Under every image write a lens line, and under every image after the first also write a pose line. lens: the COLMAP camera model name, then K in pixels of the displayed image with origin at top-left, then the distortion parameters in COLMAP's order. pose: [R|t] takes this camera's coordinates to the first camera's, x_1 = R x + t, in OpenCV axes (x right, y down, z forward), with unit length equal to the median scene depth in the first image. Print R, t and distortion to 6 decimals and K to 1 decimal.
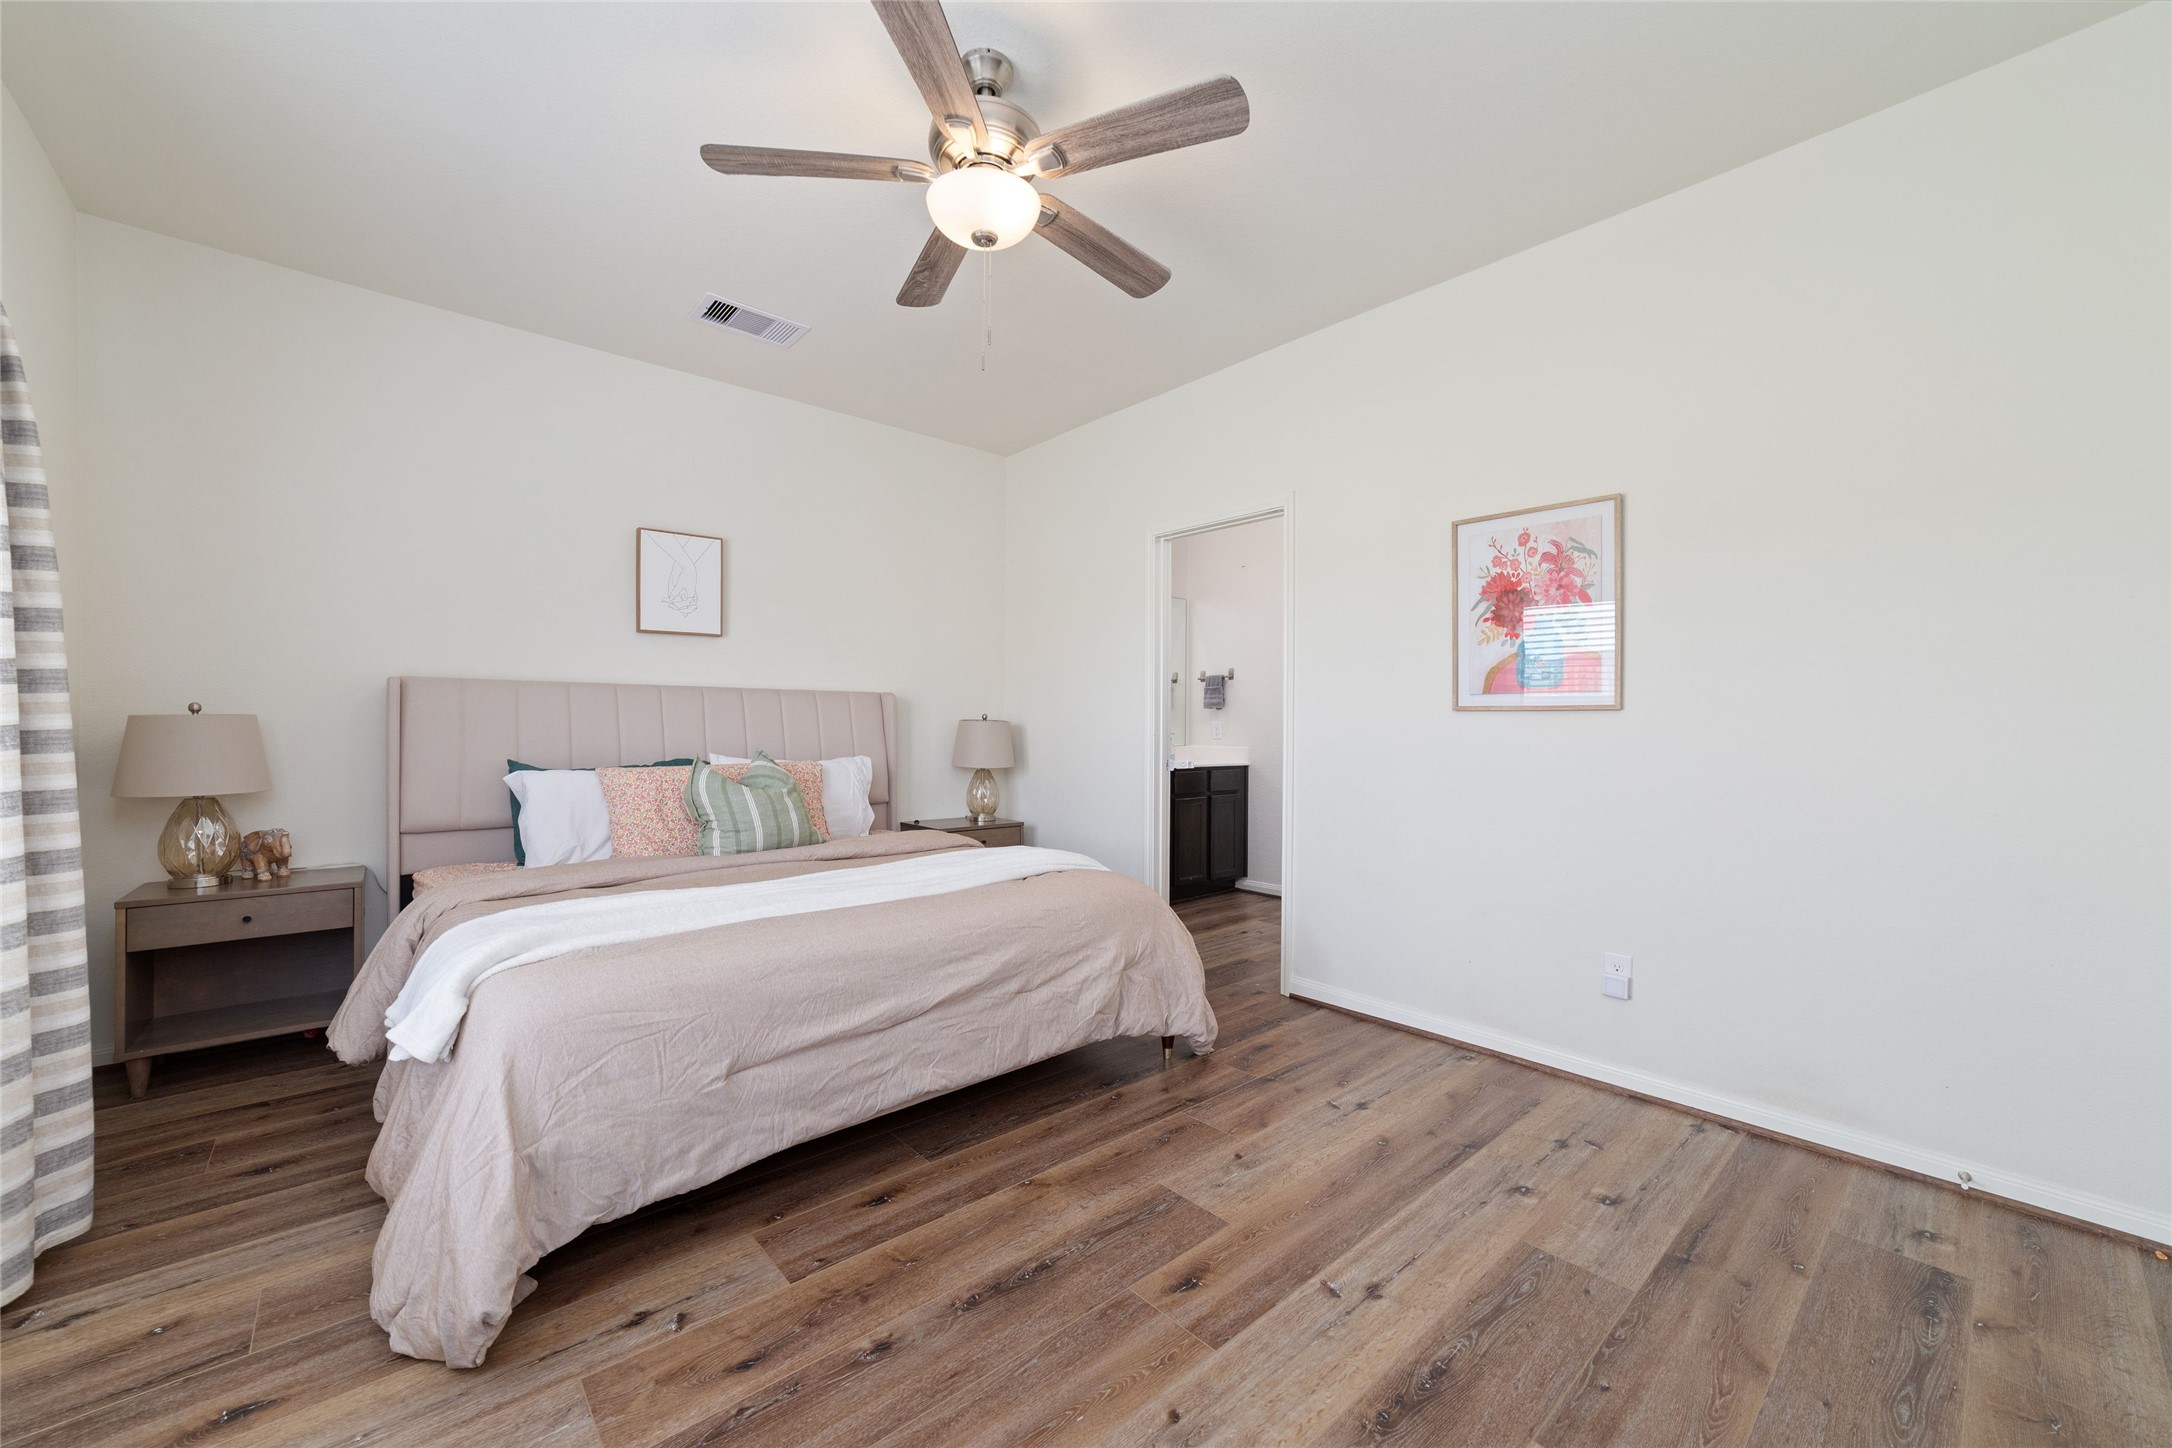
lens RADIAL K [[835.7, 0, 1093.3], [0, 835.7, 717.8], [0, 0, 1]] dist [-0.025705, 0.009454]
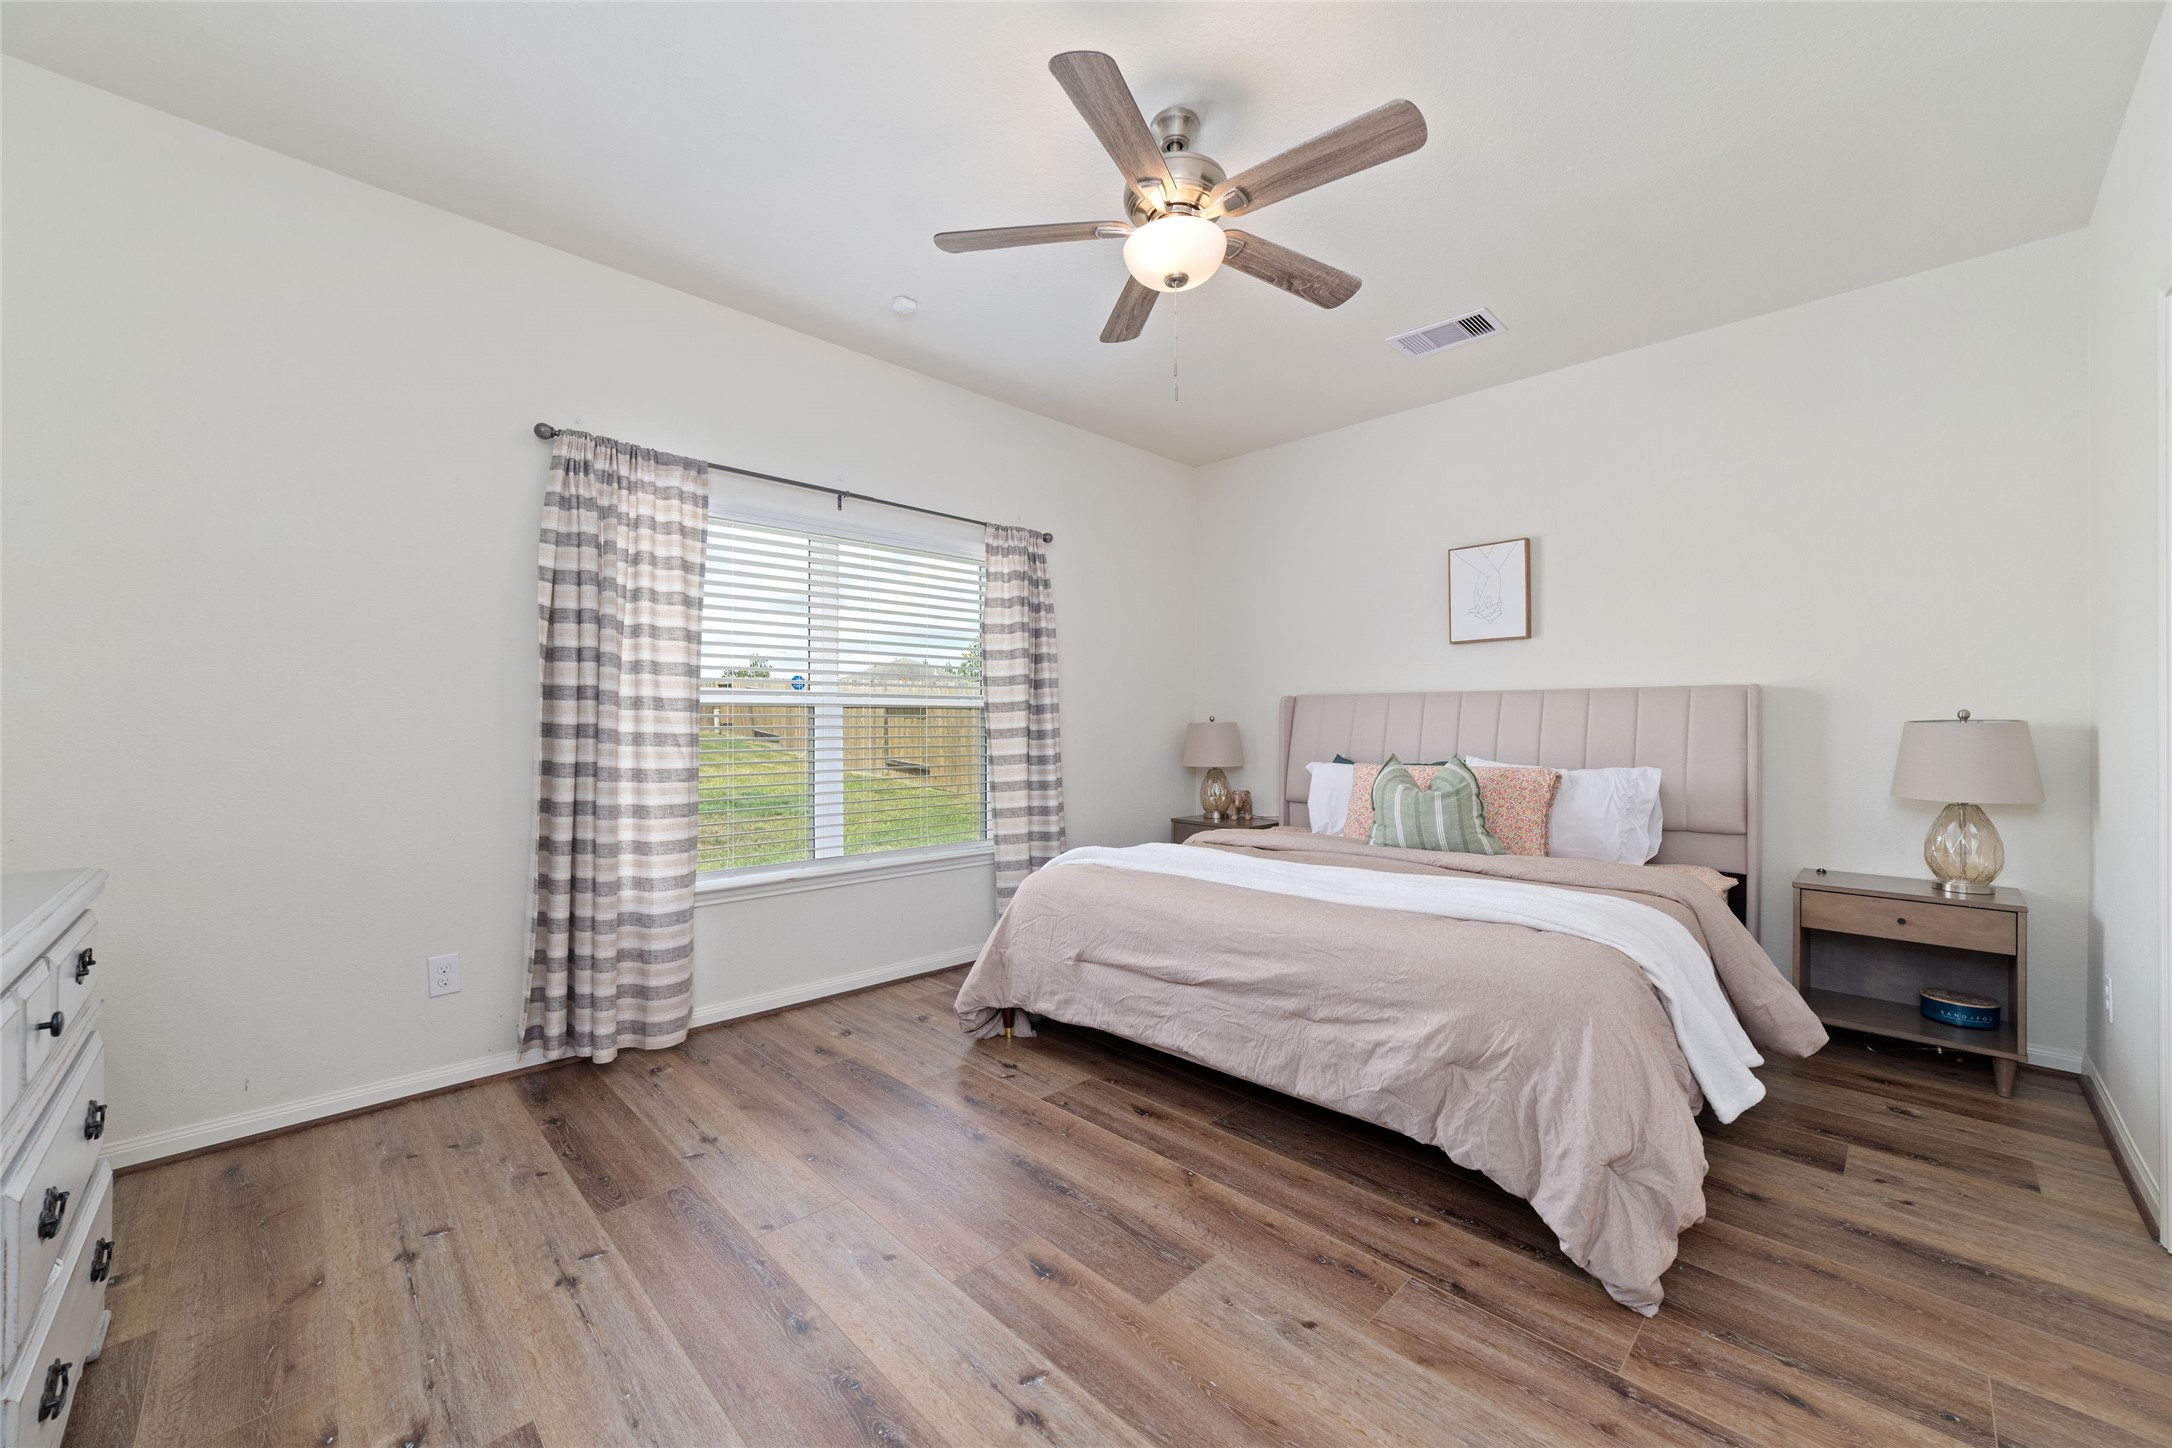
lens RADIAL K [[835.7, 0, 1093.3], [0, 835.7, 717.8], [0, 0, 1]] dist [-0.025705, 0.009454]
pose [[0.059022, -0.013477, -0.998166, 0.838265], [0.006076, 0.999895, -0.013141, 0.009690], [0.998238, -0.005289, 0.059098, 0.731947]]
